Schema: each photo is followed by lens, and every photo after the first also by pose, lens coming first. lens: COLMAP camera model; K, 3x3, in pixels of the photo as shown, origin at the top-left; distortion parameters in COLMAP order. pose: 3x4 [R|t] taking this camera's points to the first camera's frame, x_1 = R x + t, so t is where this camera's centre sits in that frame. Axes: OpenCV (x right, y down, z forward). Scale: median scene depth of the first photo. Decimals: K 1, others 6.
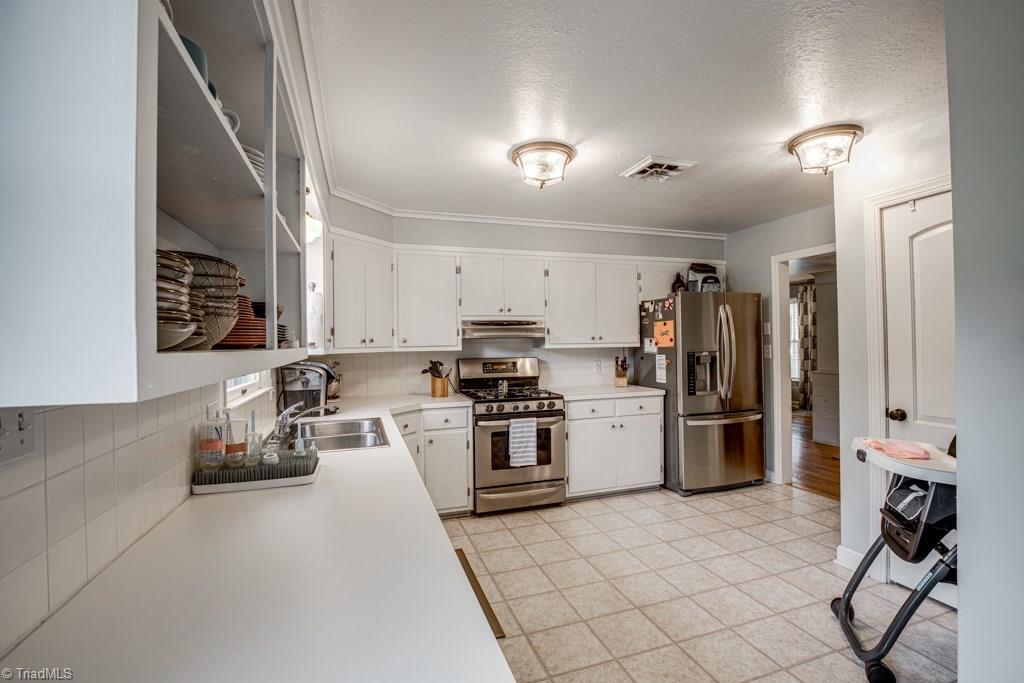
lens RADIAL K [[469.5, 0, 515.5], [0, 469.5, 344.0], [0, 0, 1]] dist [-0.036851, 0.007383]
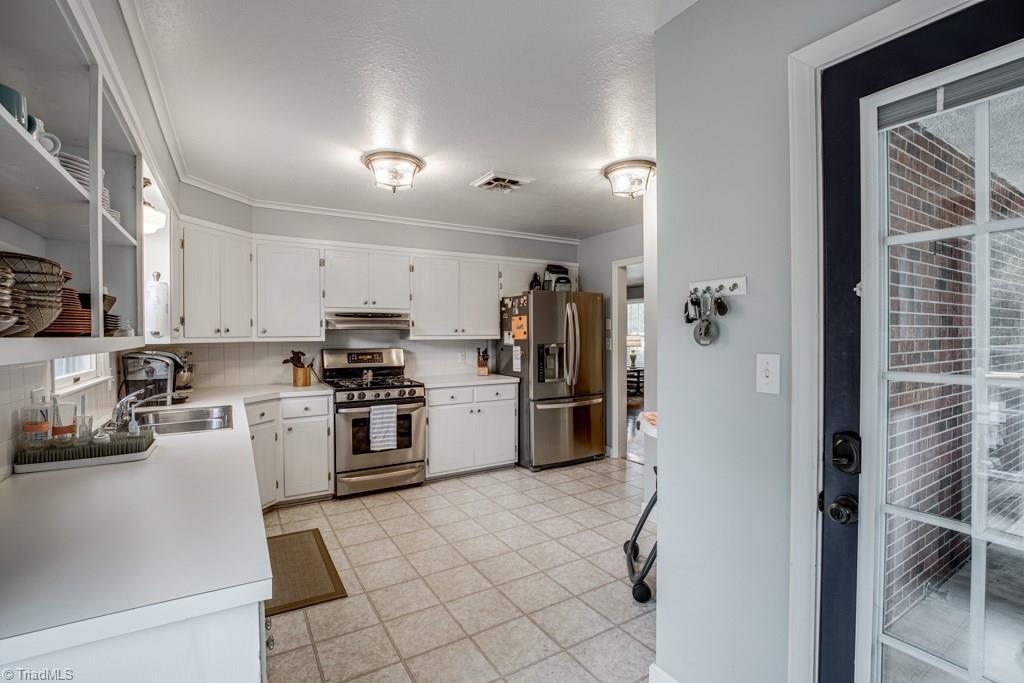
lens RADIAL K [[469.5, 0, 515.1], [0, 469.5, 342.9], [0, 0, 1]] dist [-0.036851, 0.007383]
pose [[0.974963, 0.006584, 0.222272, 0.089504], [-0.009730, 0.999867, 0.013061, 0.000412], [-0.222156, -0.014897, 0.974897, -0.127654]]
